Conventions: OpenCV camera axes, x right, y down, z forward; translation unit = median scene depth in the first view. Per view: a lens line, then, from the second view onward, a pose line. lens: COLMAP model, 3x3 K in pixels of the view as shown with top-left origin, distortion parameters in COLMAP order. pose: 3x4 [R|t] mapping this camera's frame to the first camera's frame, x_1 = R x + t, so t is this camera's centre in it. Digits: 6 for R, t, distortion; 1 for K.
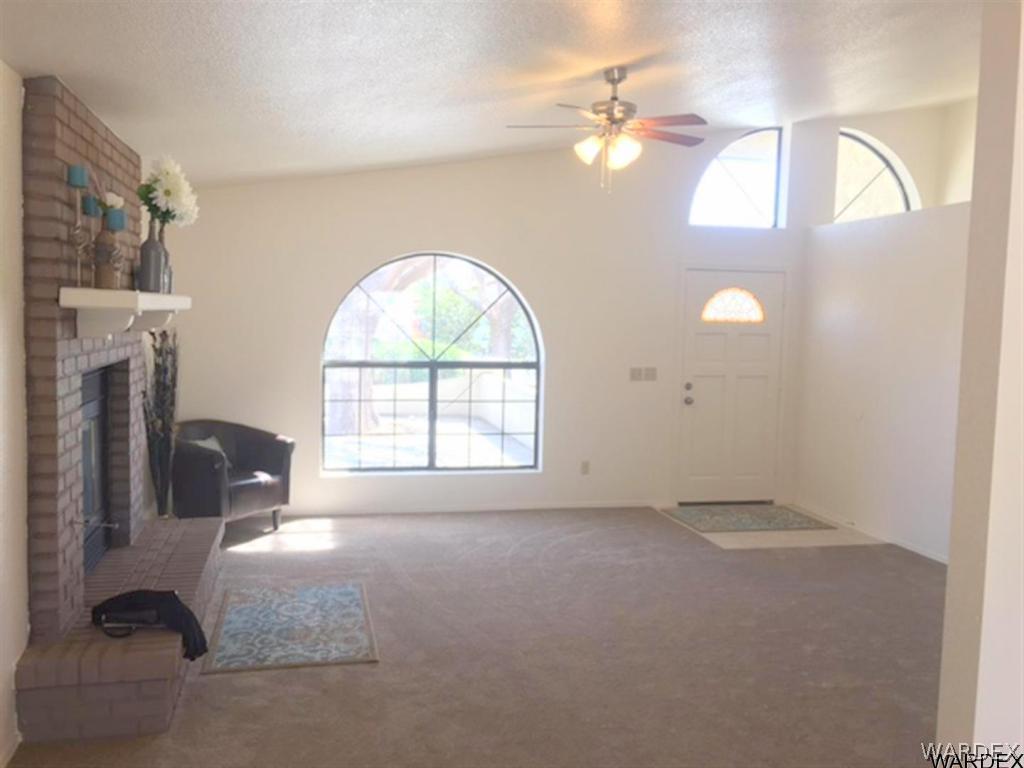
lens RADIAL K [[864.0, 0, 512.0], [0, 864.0, 384.0], [0, 0, 1]] dist [0.044309, 0.003566]
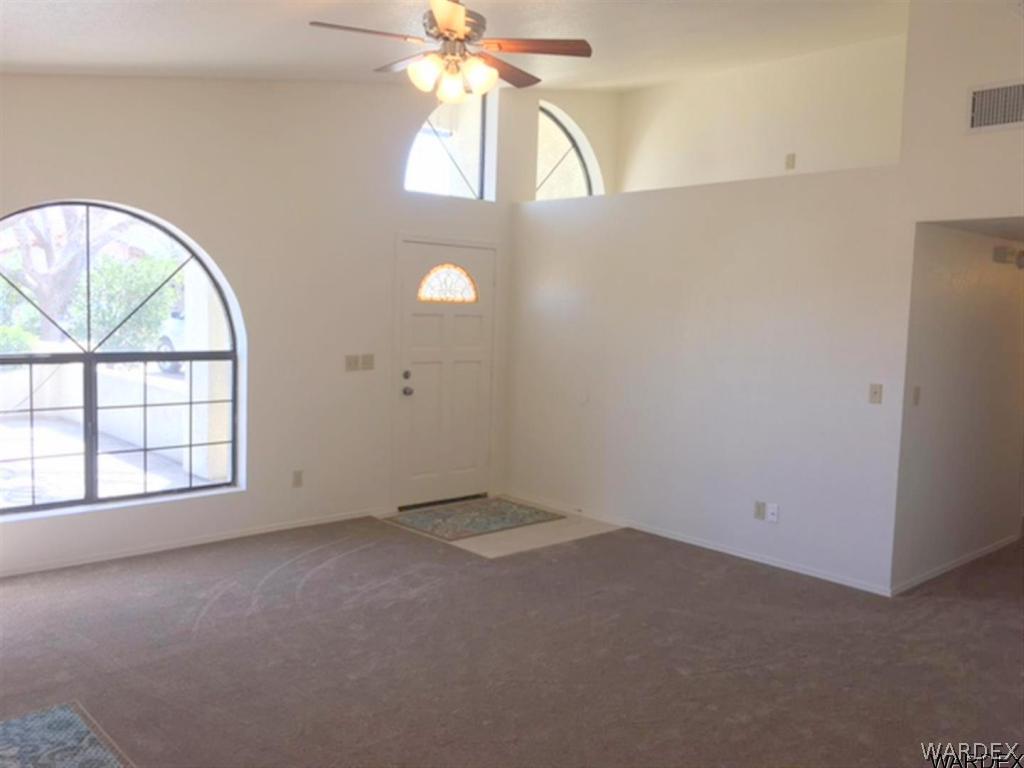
lens RADIAL K [[864.0, 0, 512.0], [0, 864.0, 384.0], [0, 0, 1]] dist [0.044309, 0.003566]
pose [[0.870925, -0.039904, 0.489793, -0.137430], [0.027414, 0.999091, 0.032652, -0.014167], [-0.490651, -0.015011, 0.871227, 0.186261]]
